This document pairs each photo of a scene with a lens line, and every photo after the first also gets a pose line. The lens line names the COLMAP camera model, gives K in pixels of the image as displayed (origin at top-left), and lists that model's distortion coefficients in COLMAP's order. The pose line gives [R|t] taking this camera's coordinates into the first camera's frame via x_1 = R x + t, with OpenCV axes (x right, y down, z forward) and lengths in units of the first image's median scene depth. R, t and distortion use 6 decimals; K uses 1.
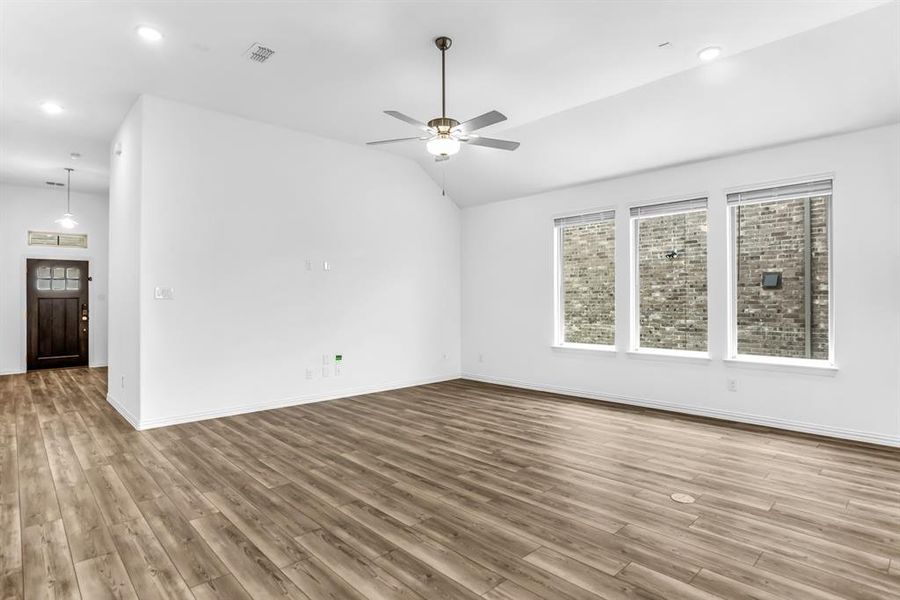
lens RADIAL K [[480.6, 0, 448.2], [0, 480.6, 295.1], [0, 0, 1]] dist [-0.060680, 0.026640]
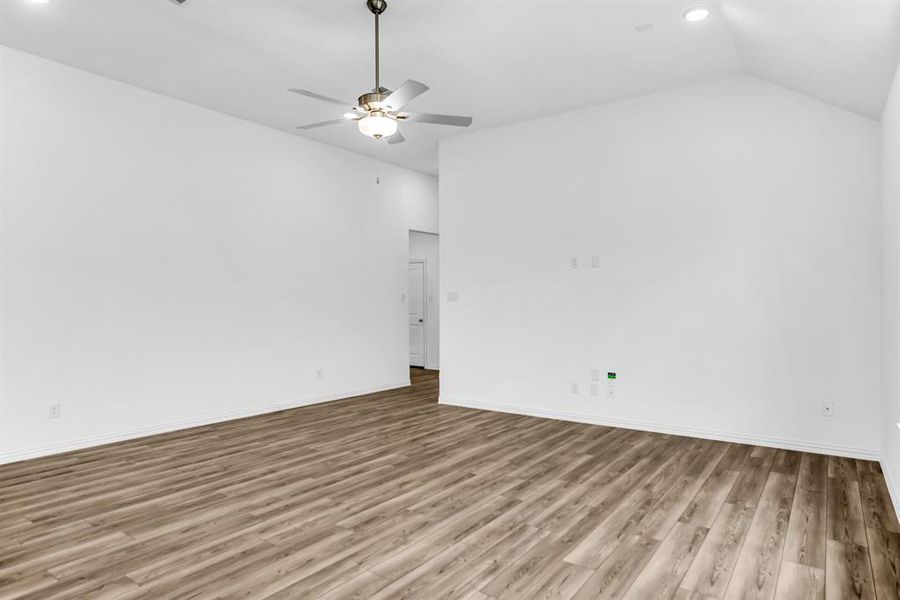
lens RADIAL K [[520.6, 0, 471.2], [0, 520.6, 313.1], [0, 0, 1]] dist [-0.031724, 0.002355]
pose [[0.204479, 0.022492, -0.978612, 0.644756], [0.006812, 0.999679, 0.024400, 0.002746], [0.978847, -0.011656, 0.204261, 0.669801]]
